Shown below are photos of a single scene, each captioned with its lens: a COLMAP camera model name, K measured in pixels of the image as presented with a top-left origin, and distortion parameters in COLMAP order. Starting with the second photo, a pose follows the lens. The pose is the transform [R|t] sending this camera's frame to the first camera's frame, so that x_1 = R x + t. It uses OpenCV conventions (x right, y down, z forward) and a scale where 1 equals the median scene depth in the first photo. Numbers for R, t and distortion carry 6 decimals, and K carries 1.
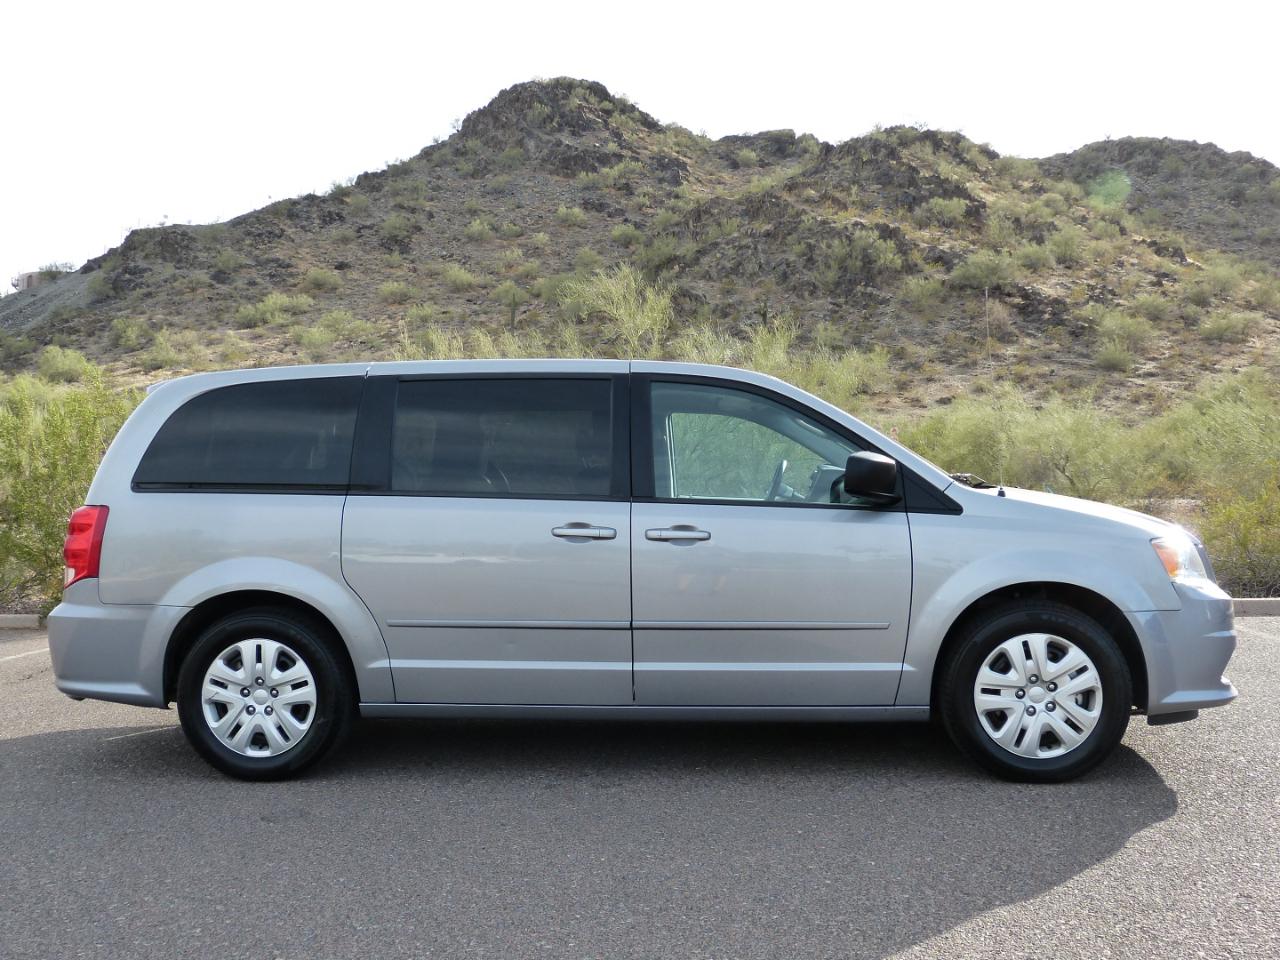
lens RADIAL K [[1171.4, 0, 638.2], [0, 1171.4, 477.4], [0, 0, 1]] dist [-0.026017, 0.028560]
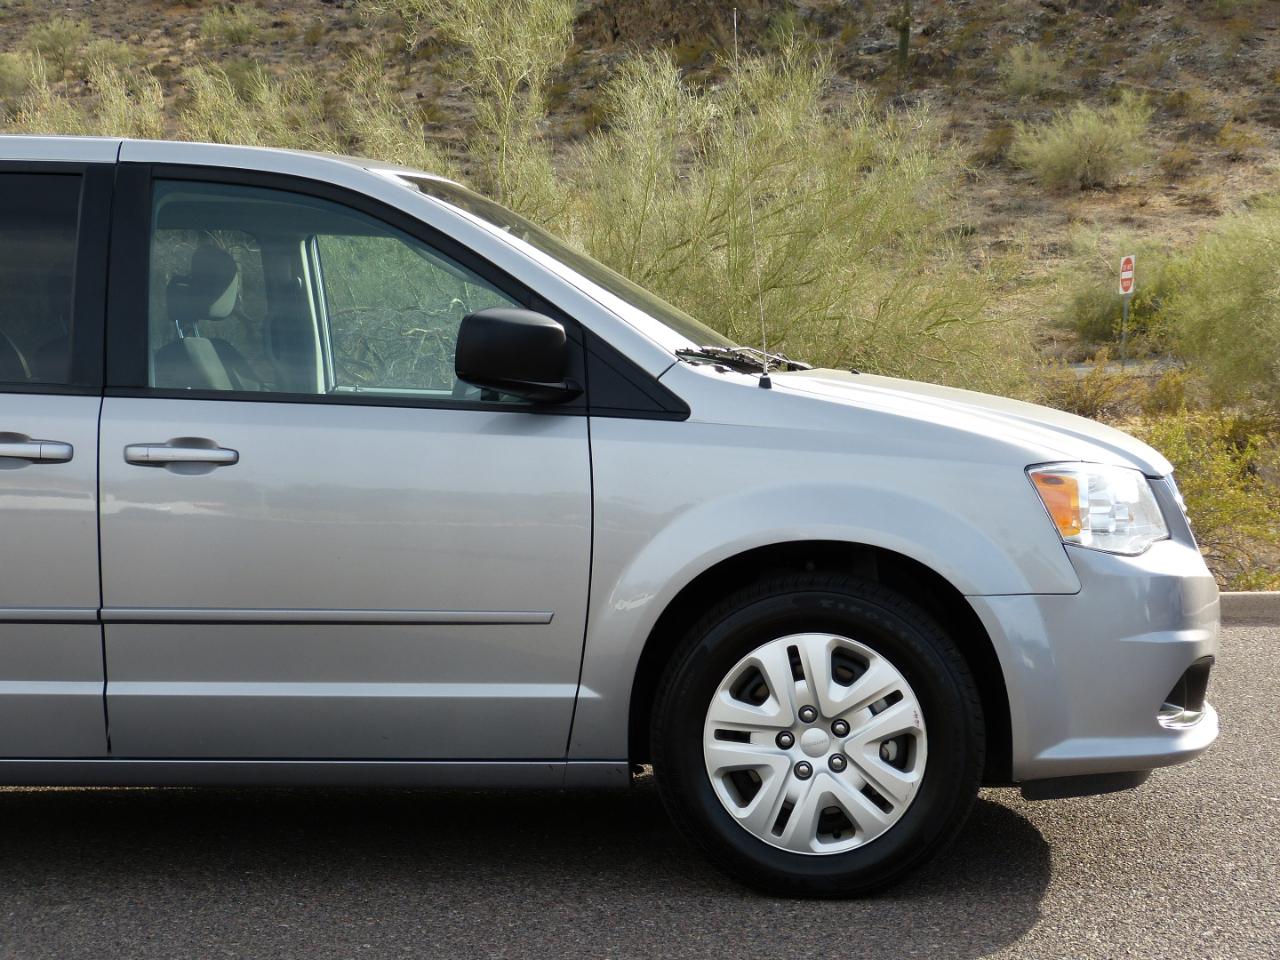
lens RADIAL K [[2316.4, 0, 629.9], [0, 2316.4, 478.9], [0, 0, 1]] dist [0.051020, 0.595735]
pose [[0.999756, 0.003048, -0.021864, 0.271865], [-0.001877, 0.998574, 0.053350, 0.000840], [0.021995, -0.053296, 0.998336, -0.104654]]
